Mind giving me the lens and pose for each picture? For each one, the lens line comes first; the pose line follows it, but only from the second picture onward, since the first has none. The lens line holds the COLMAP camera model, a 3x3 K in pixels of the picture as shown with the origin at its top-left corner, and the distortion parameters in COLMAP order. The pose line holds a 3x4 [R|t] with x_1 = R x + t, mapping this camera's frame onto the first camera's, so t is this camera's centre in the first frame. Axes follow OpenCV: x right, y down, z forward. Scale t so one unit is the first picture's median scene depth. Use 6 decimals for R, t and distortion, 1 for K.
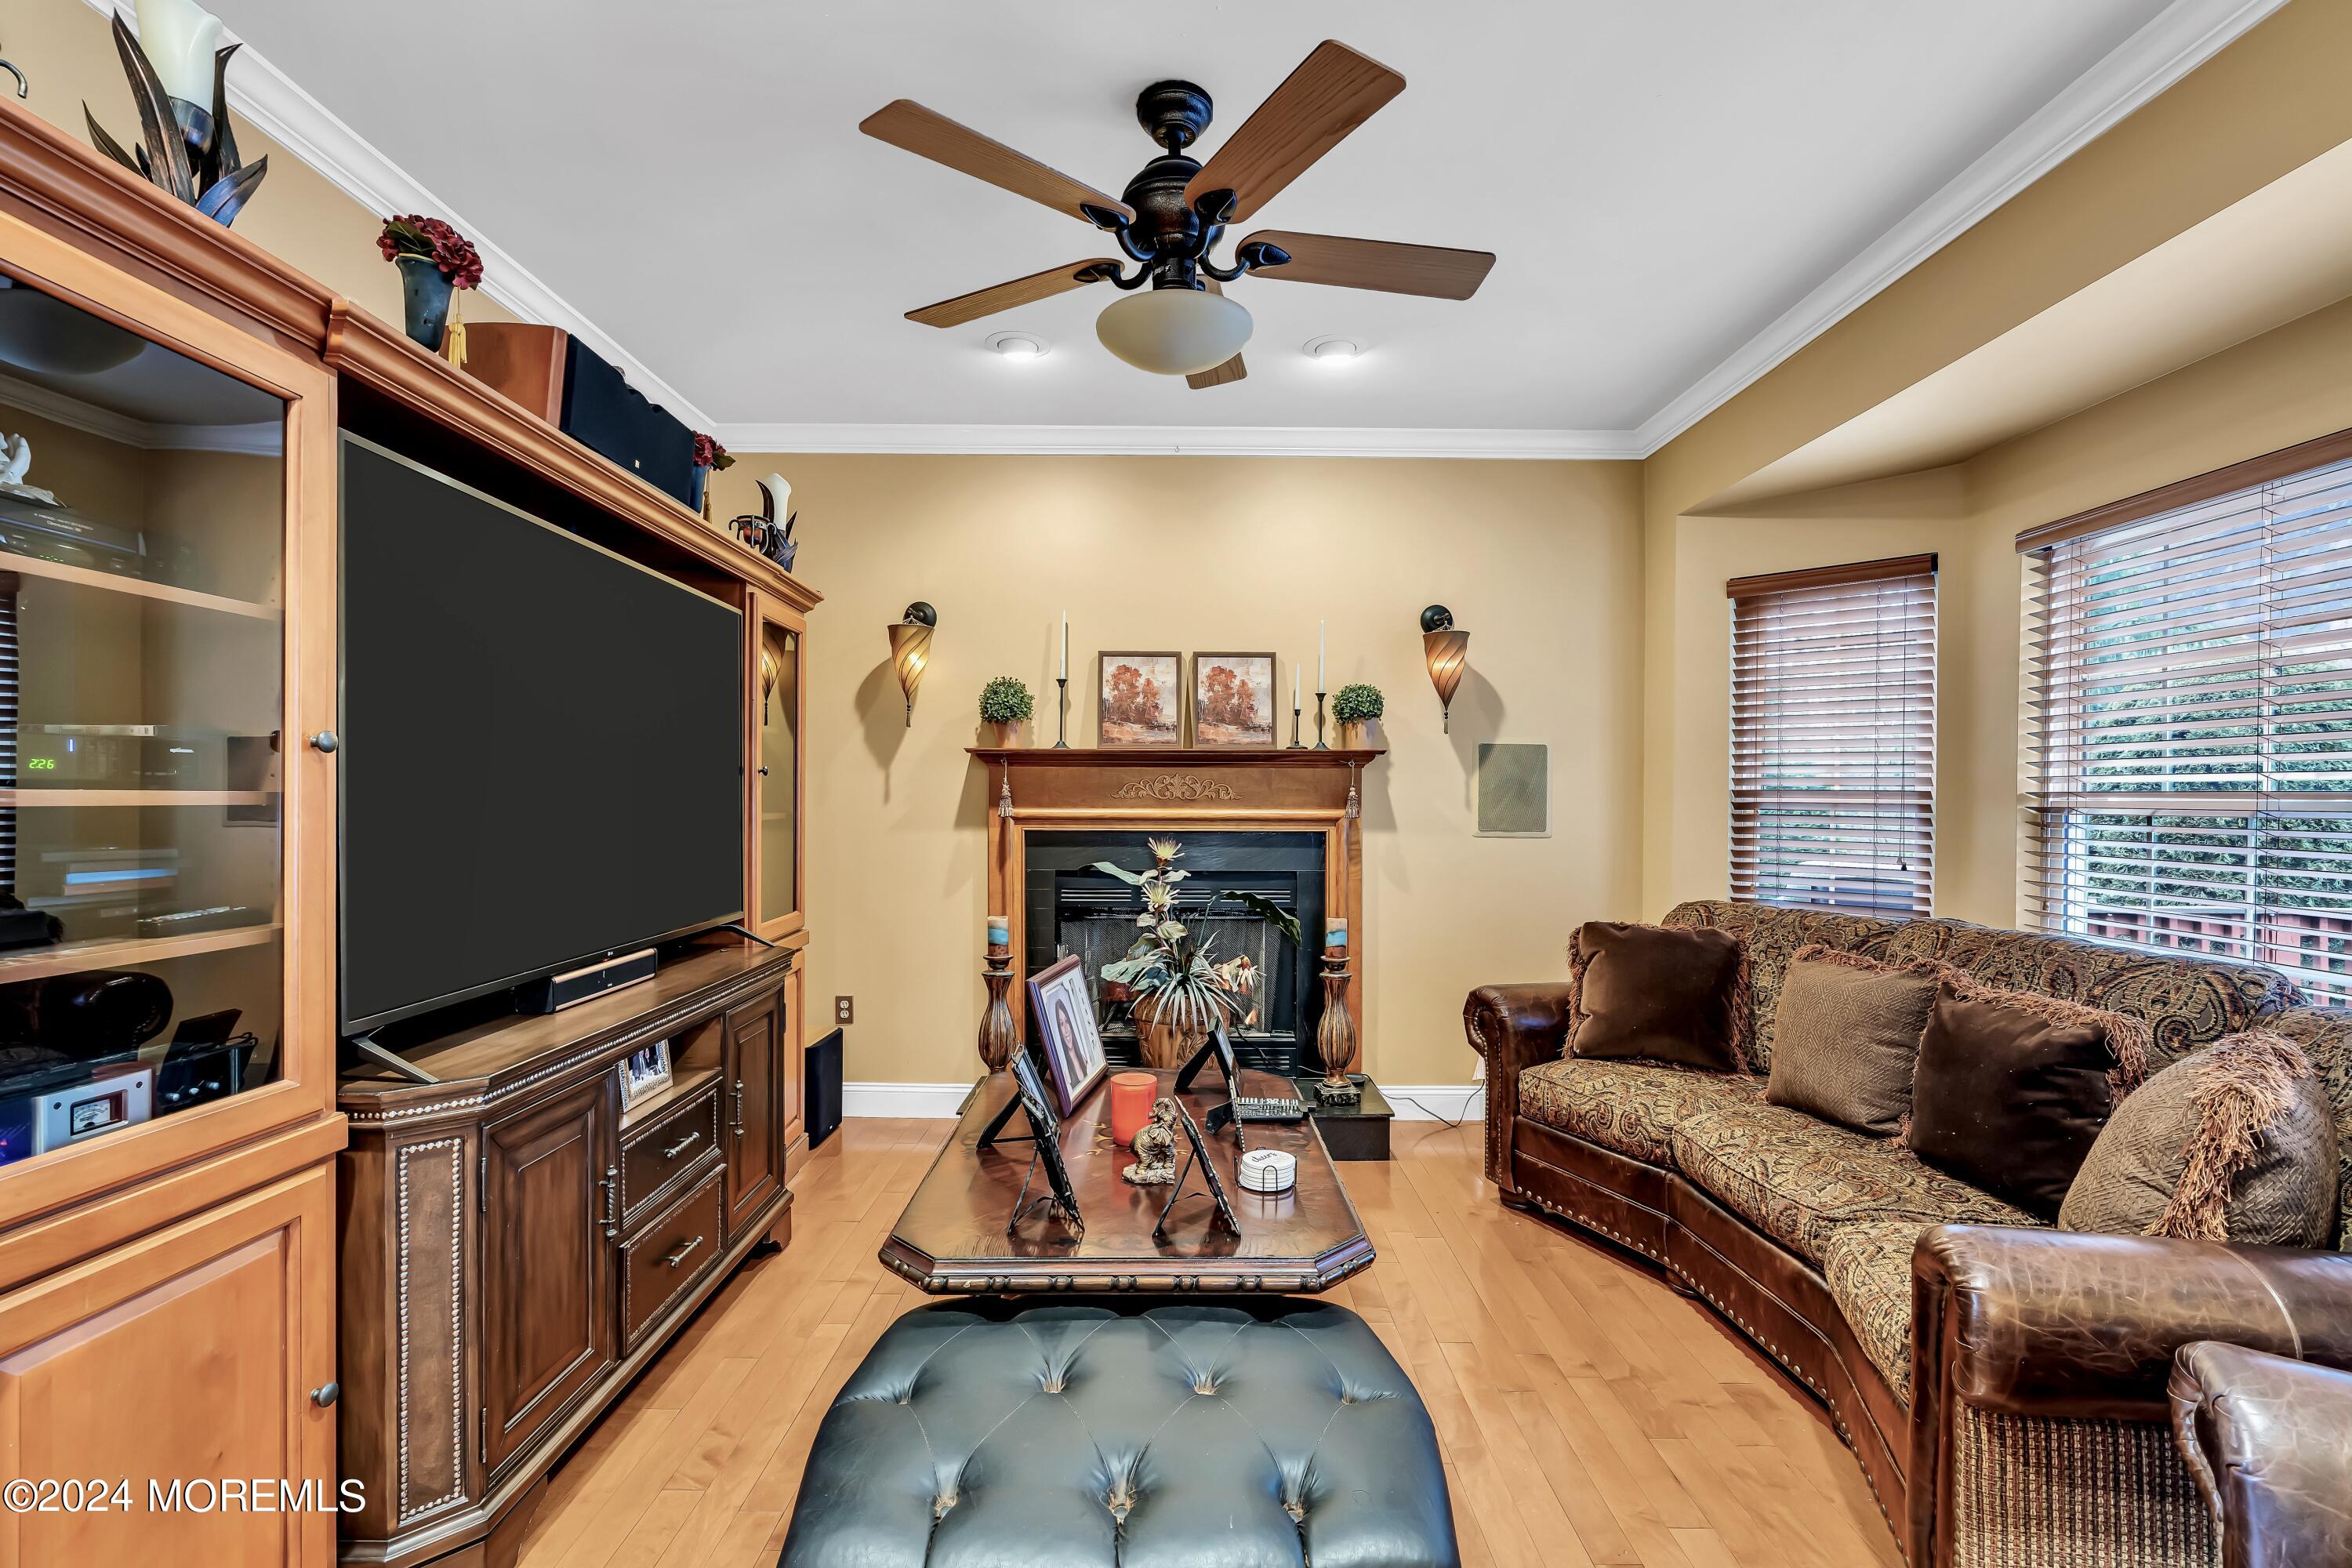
lens RADIAL K [[1069.9, 0, 1178.2], [0, 1069.9, 814.0], [0, 0, 1]] dist [-0.007652, 0.002057]
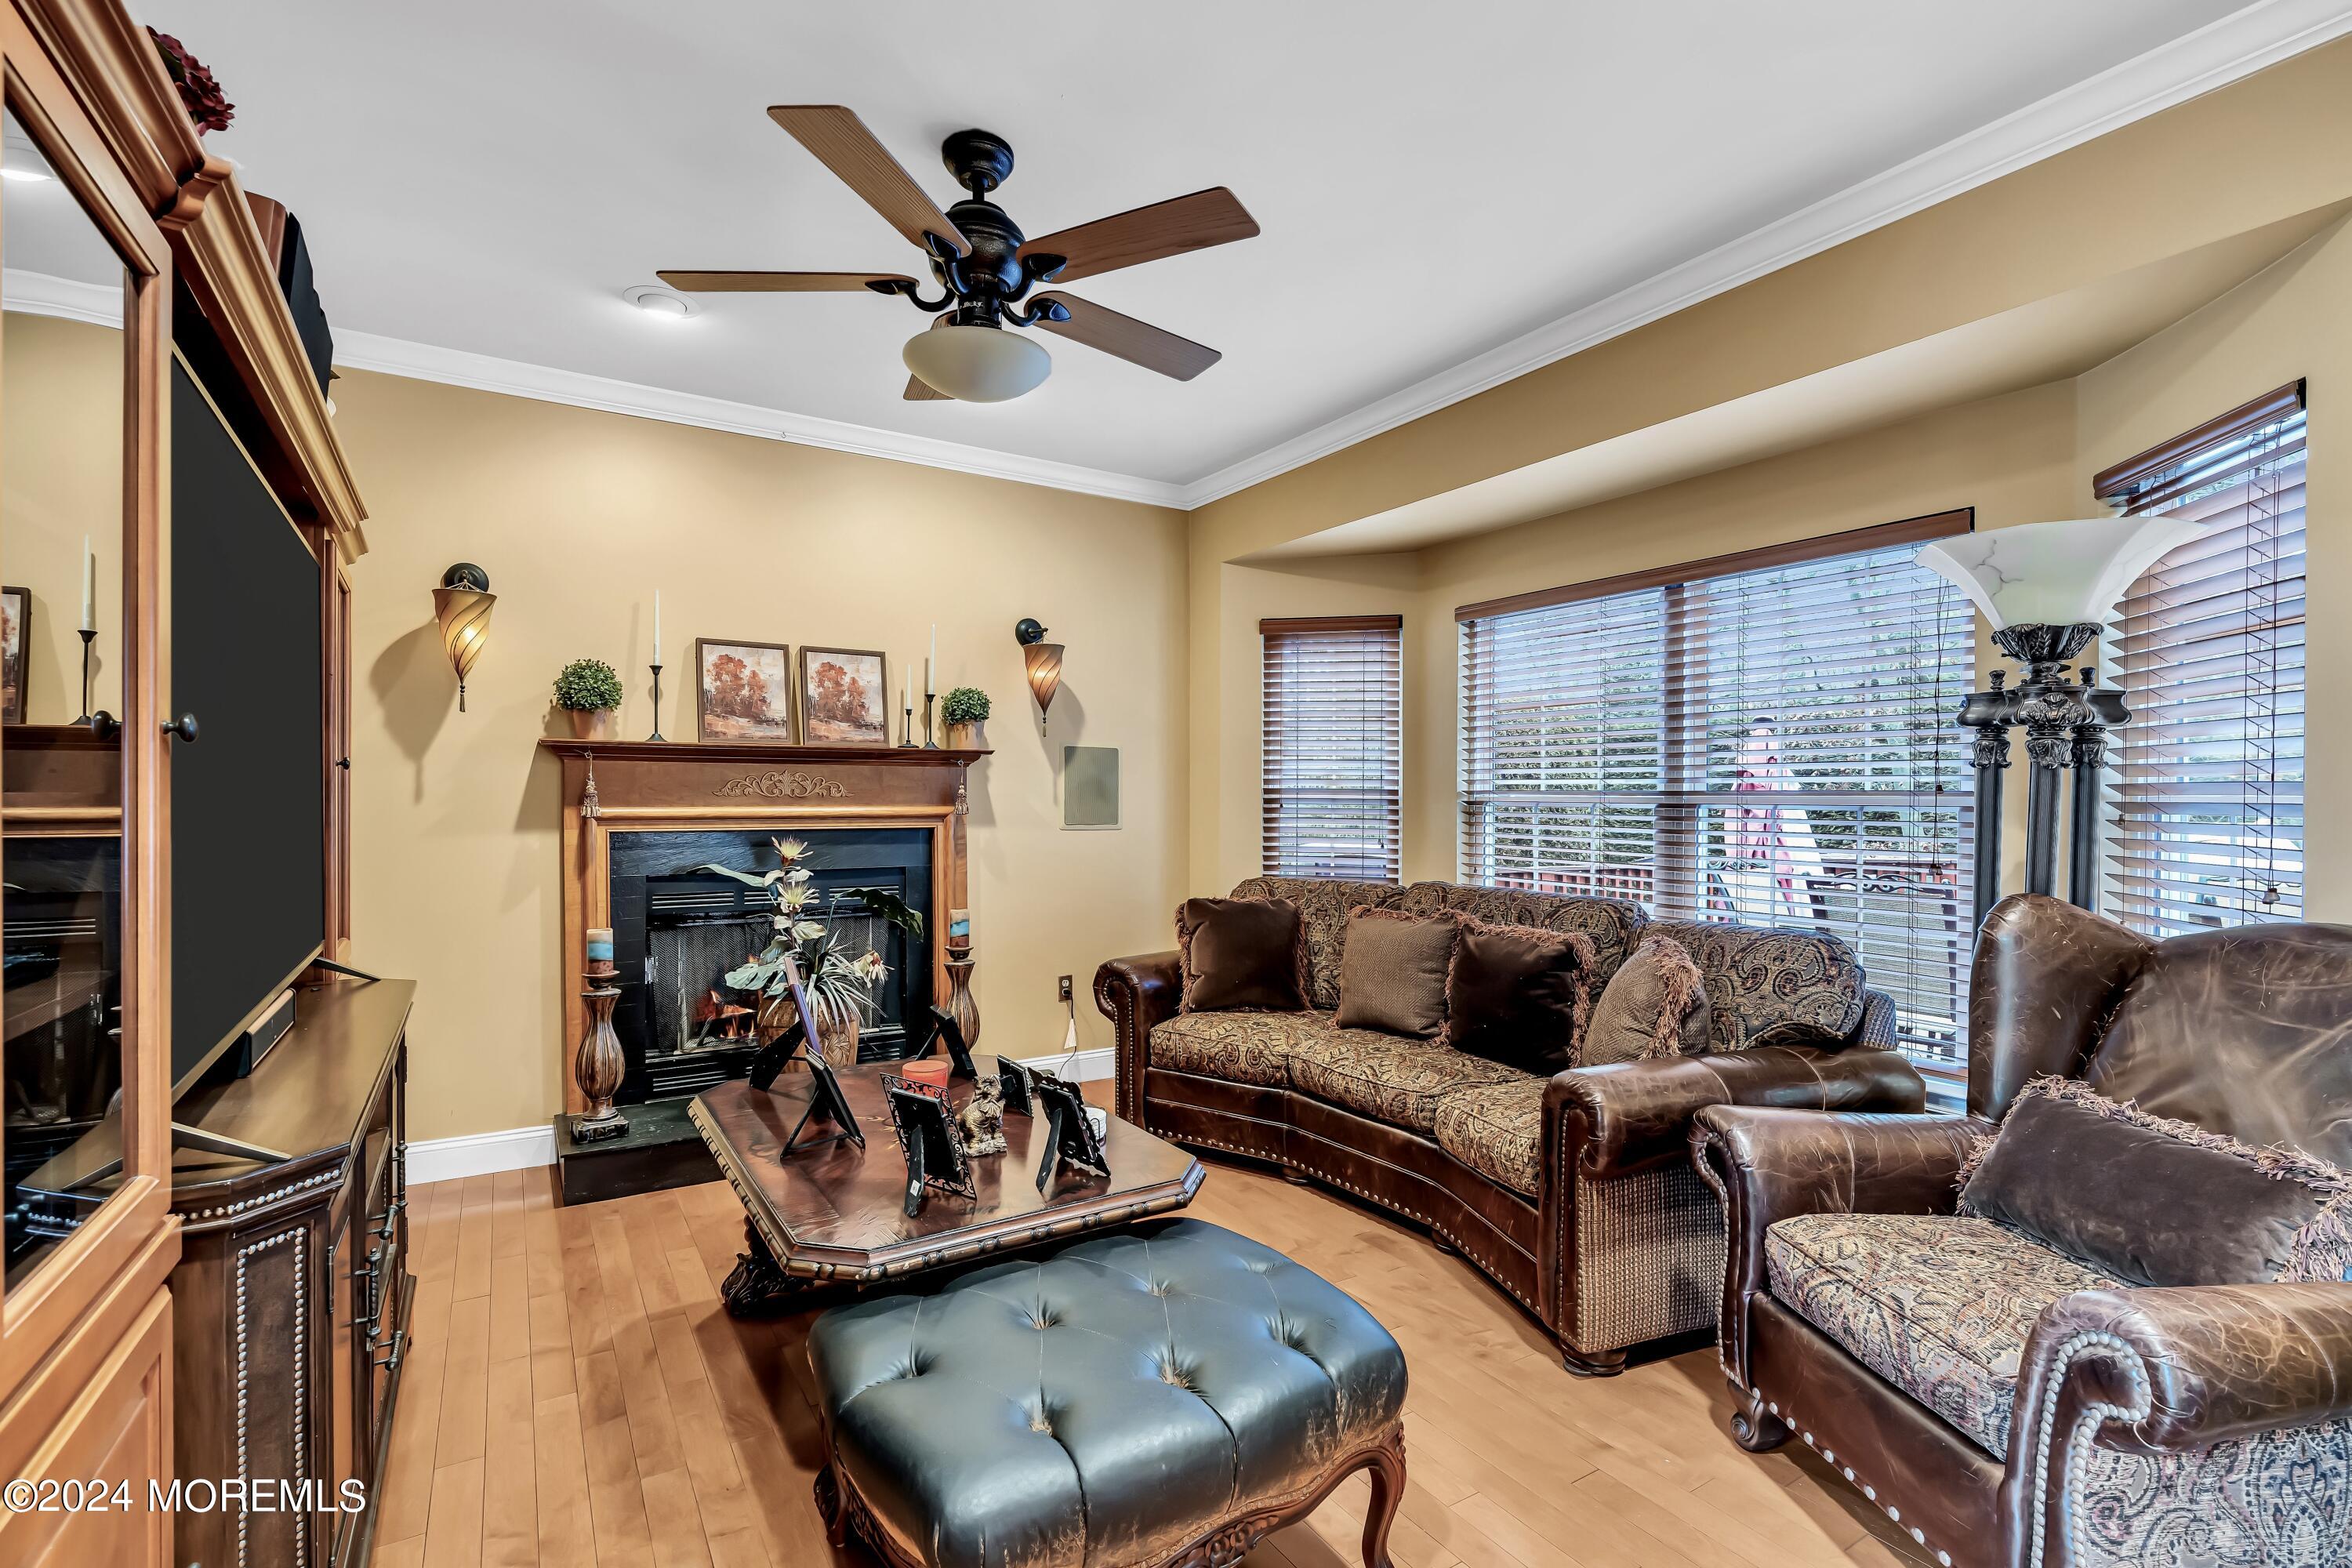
lens RADIAL K [[1069.9, 0, 1185.6], [0, 1069.9, 809.3], [0, 0, 1]] dist [-0.007652, 0.002057]
pose [[0.846674, -0.008698, 0.532041, -0.276583], [0.008837, 0.999958, 0.002285, -0.002075], [-0.532039, 0.002767, 0.846716, -0.013445]]
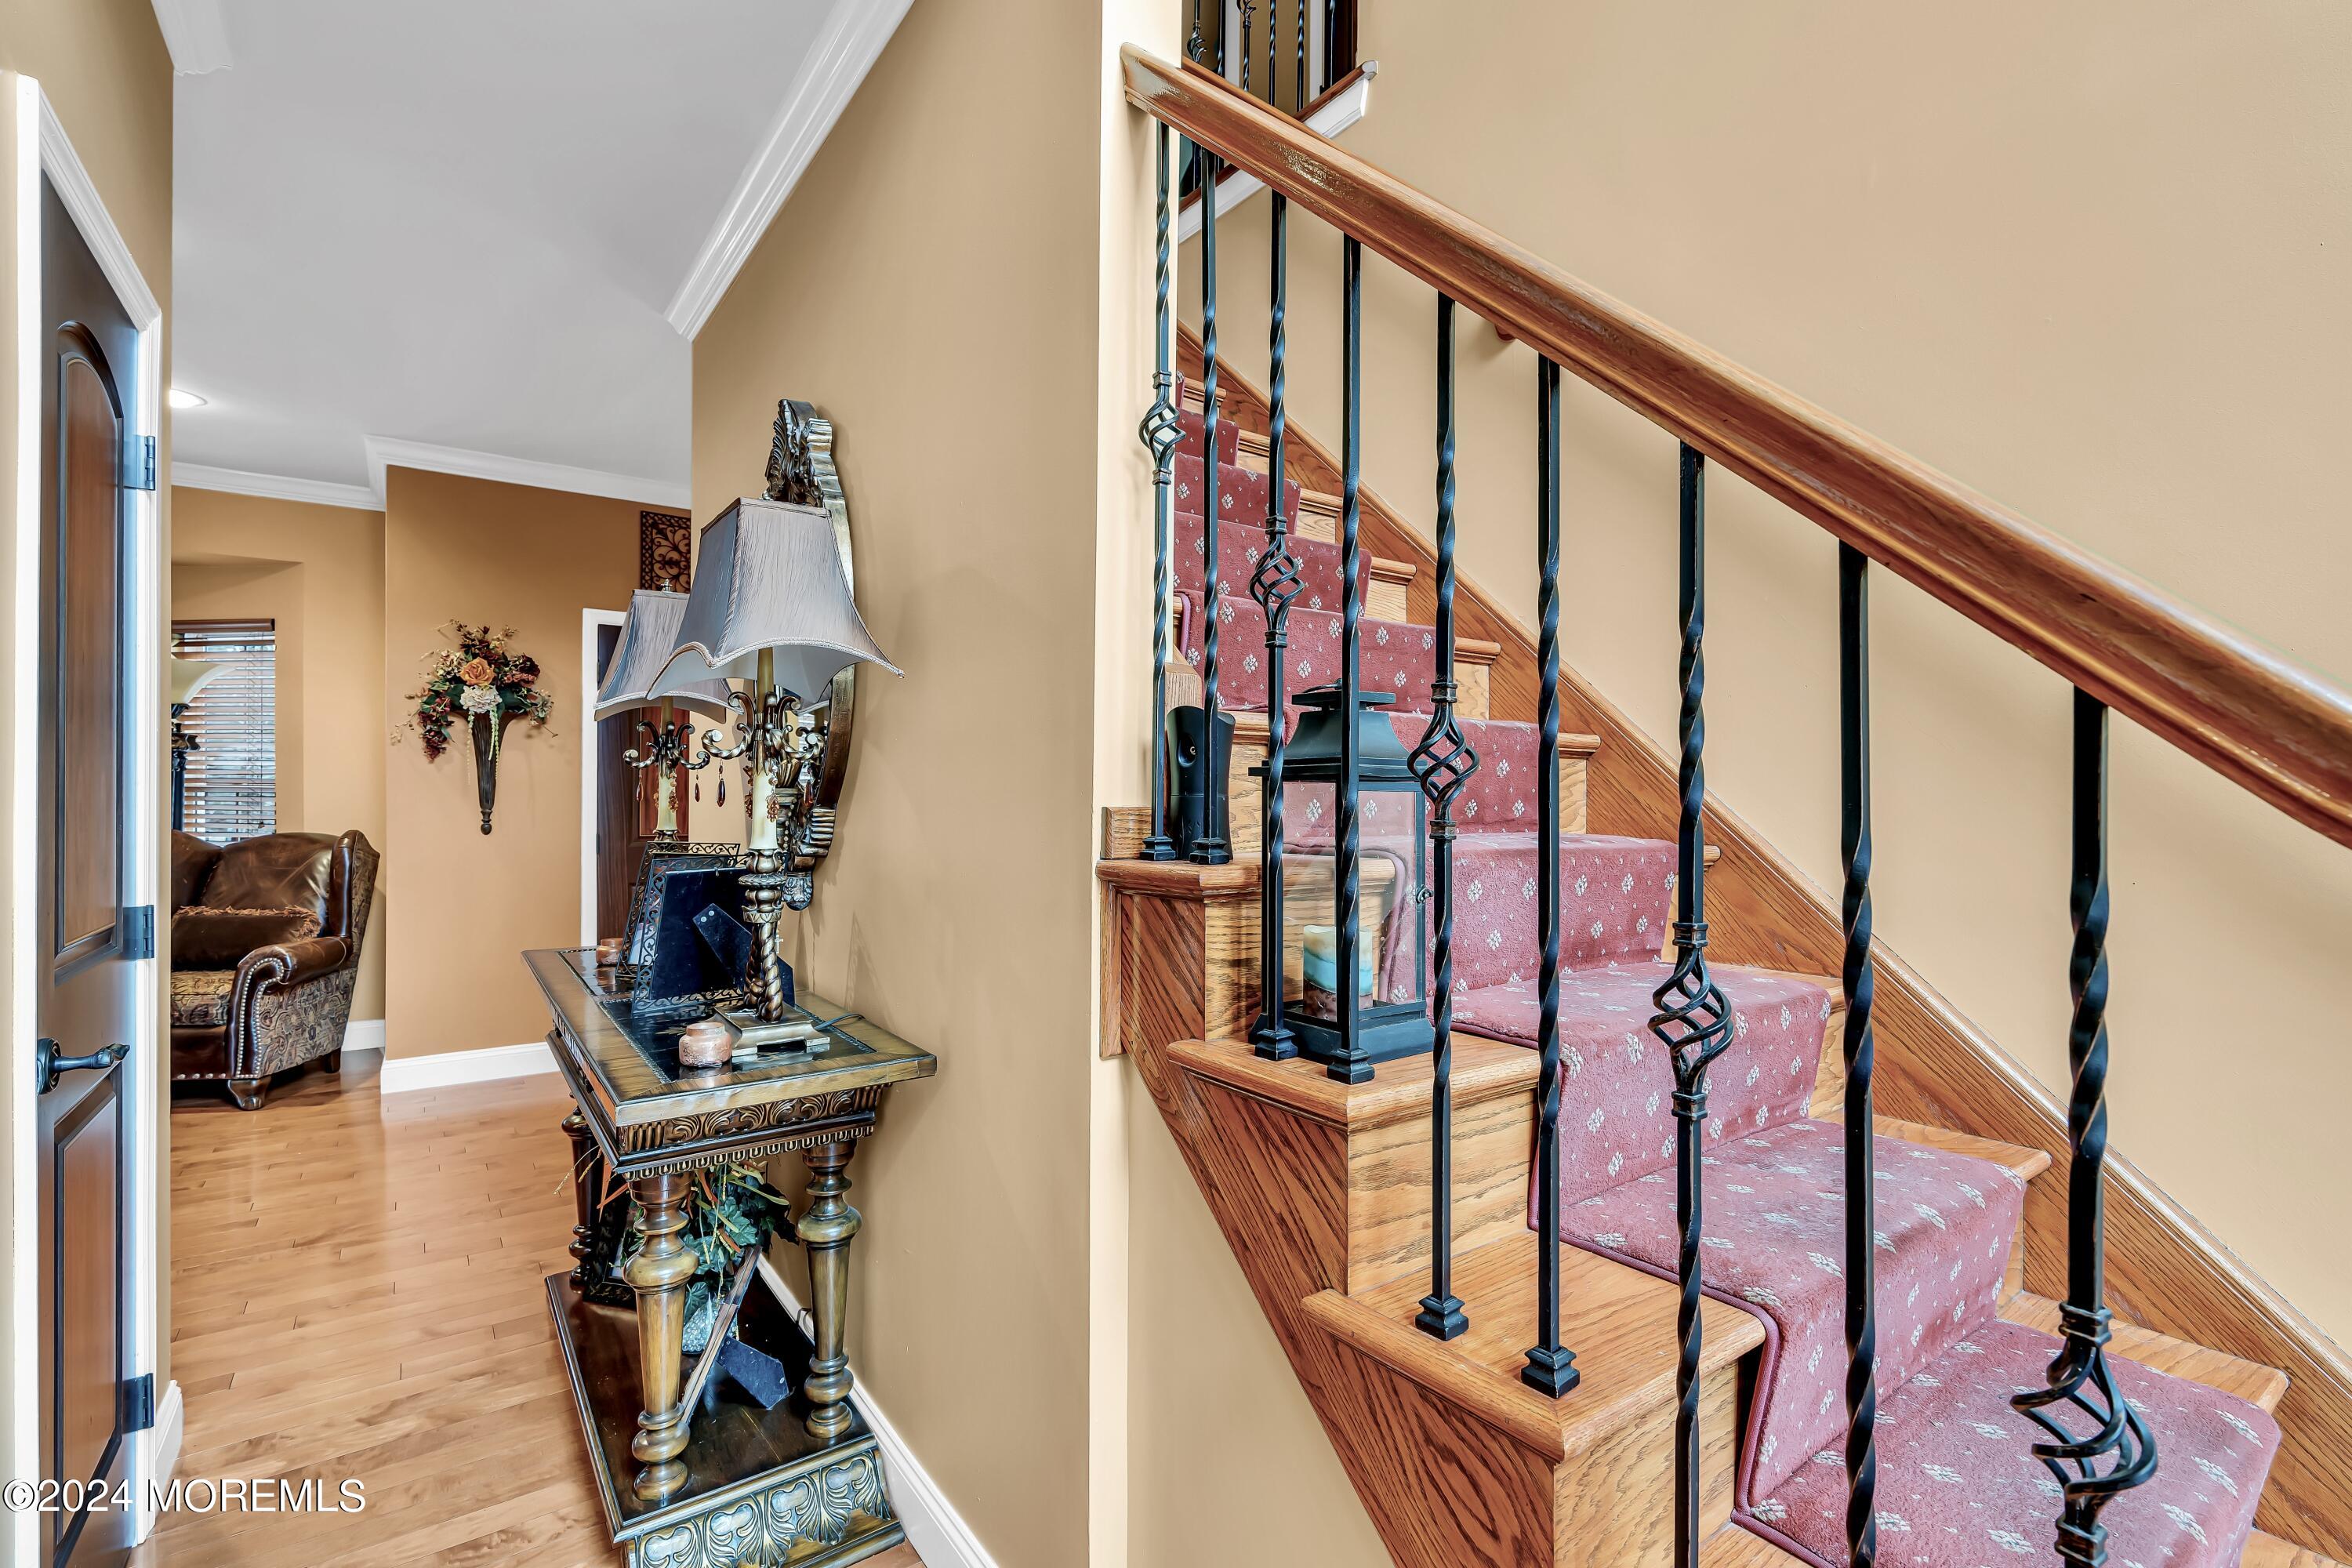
lens RADIAL K [[1069.9, 0, 1180.4], [0, 1069.9, 785.0], [0, 0, 1]] dist [-0.007652, 0.002057]
pose [[-0.590829, -0.005747, 0.806776, -1.043675], [0.003990, 0.999942, 0.010044, -0.008063], [-0.806787, 0.009154, -0.590772, 0.004914]]
